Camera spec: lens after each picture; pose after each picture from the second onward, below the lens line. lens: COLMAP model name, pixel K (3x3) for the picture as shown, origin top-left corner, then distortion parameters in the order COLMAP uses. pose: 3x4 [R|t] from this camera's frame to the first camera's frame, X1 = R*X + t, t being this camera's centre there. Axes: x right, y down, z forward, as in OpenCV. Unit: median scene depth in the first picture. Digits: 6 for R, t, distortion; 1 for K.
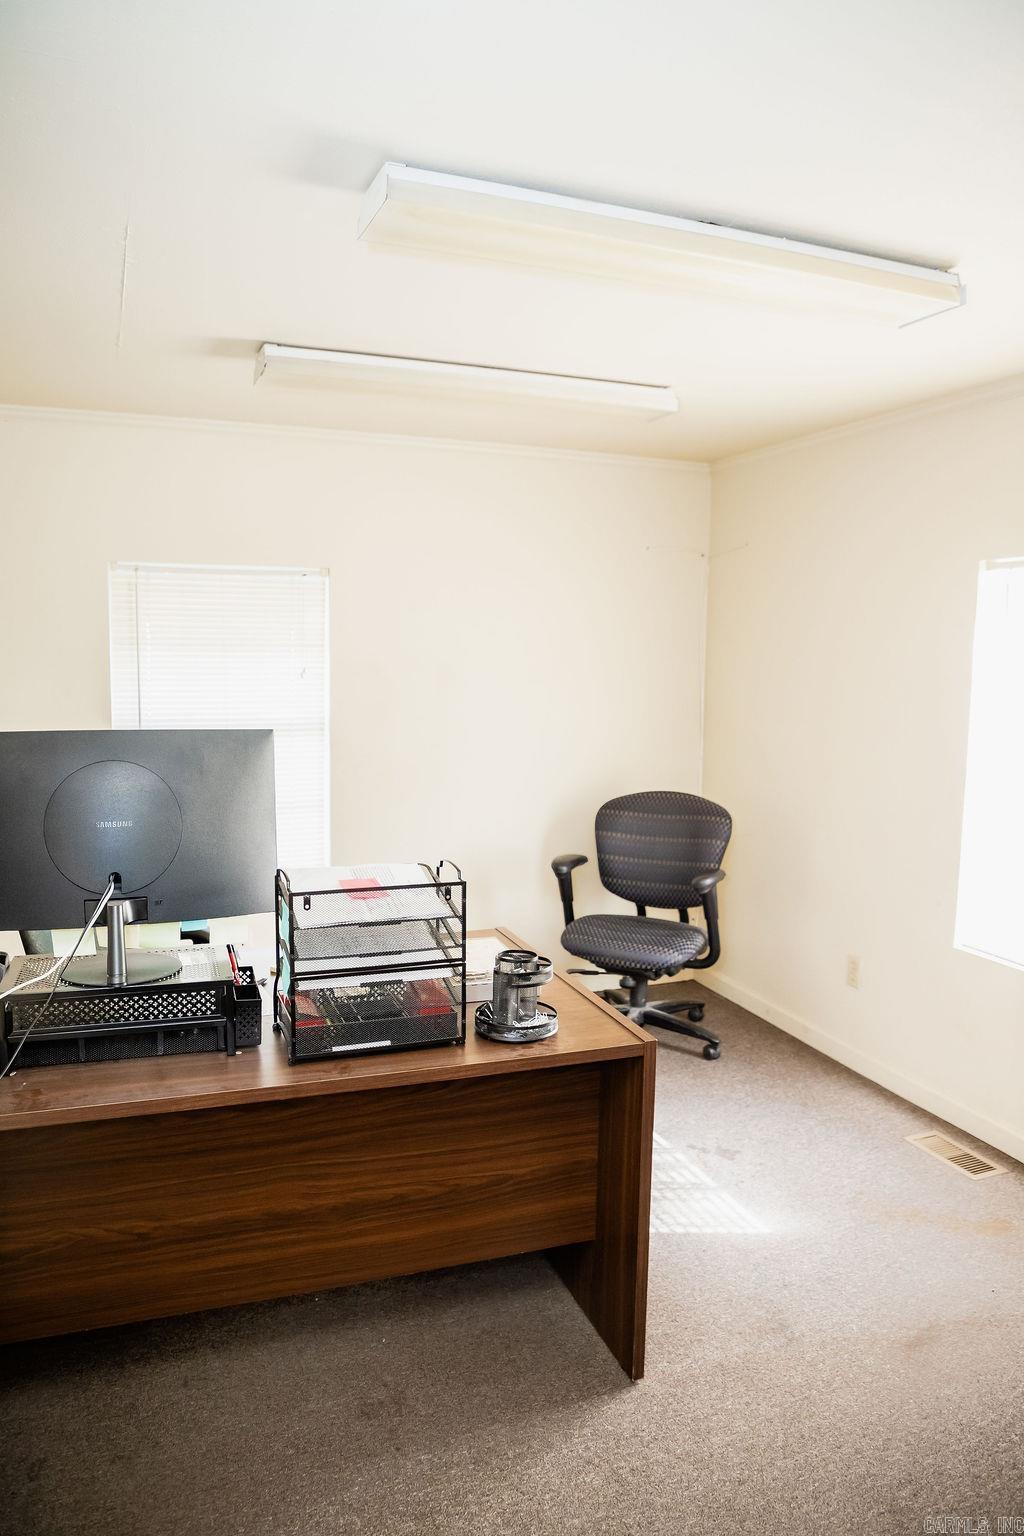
lens RADIAL K [[1059.2, 0, 516.0], [0, 1059.2, 771.9], [0, 0, 1]] dist [-0.063038, 0.010935]
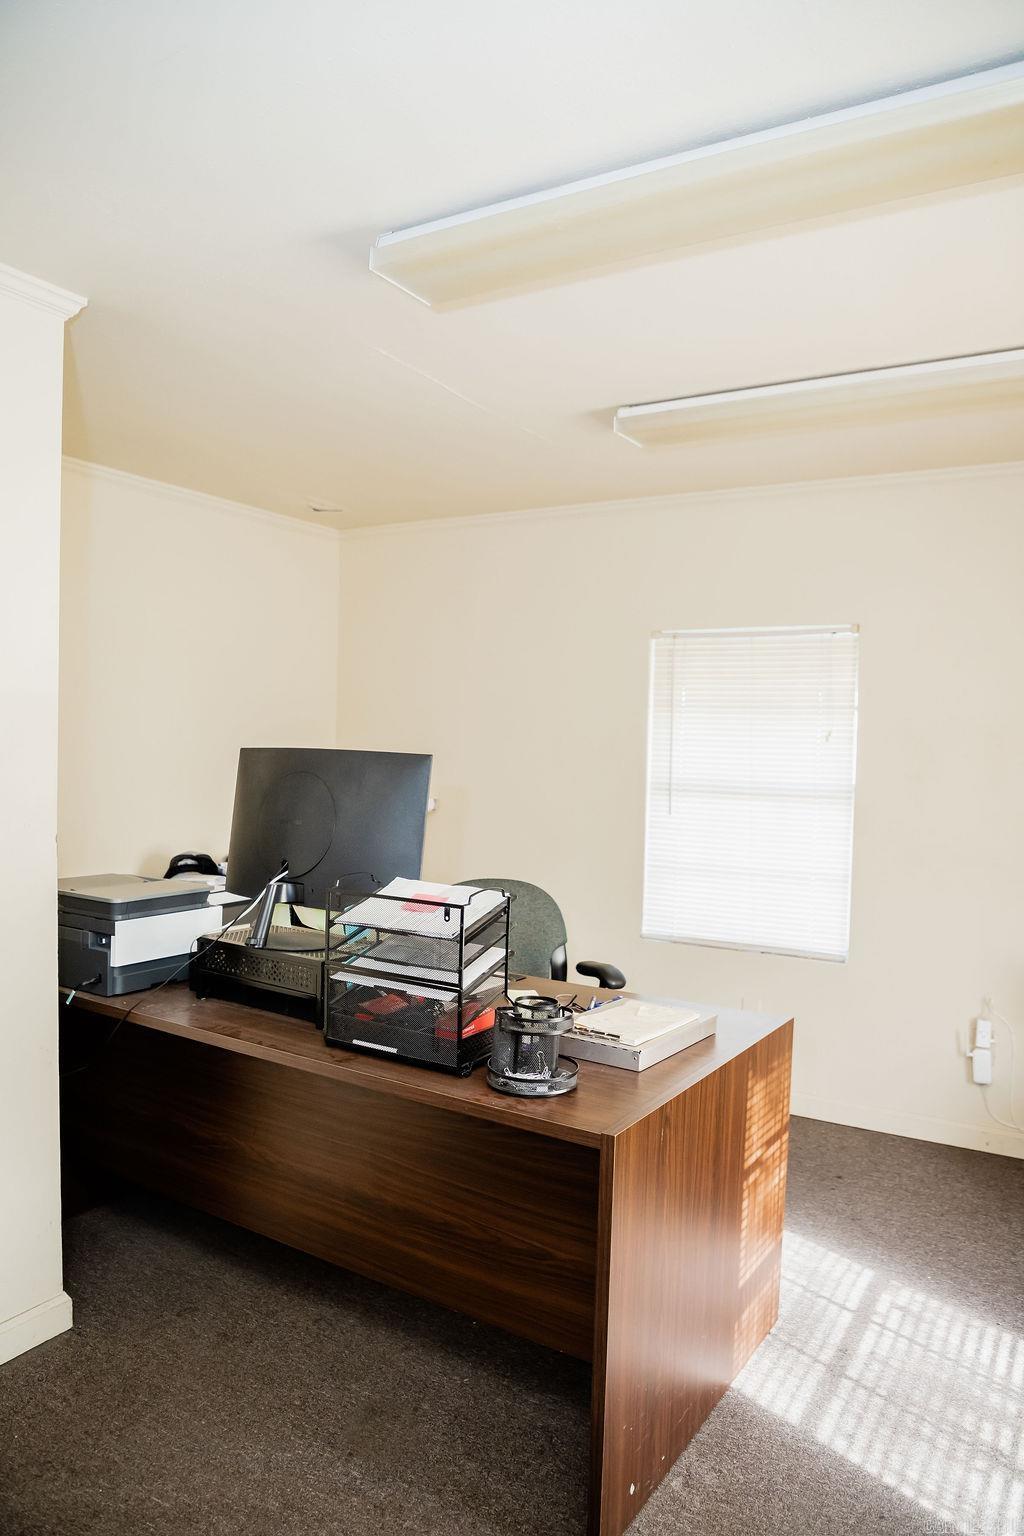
lens RADIAL K [[1059.2, 0, 514.8], [0, 1059.2, 767.0], [0, 0, 1]] dist [-0.063038, 0.010935]
pose [[0.605663, 0.023764, -0.795367, 0.694903], [-0.104779, 0.993232, -0.050112, 0.018738], [0.788793, 0.113688, 0.604054, 0.398183]]
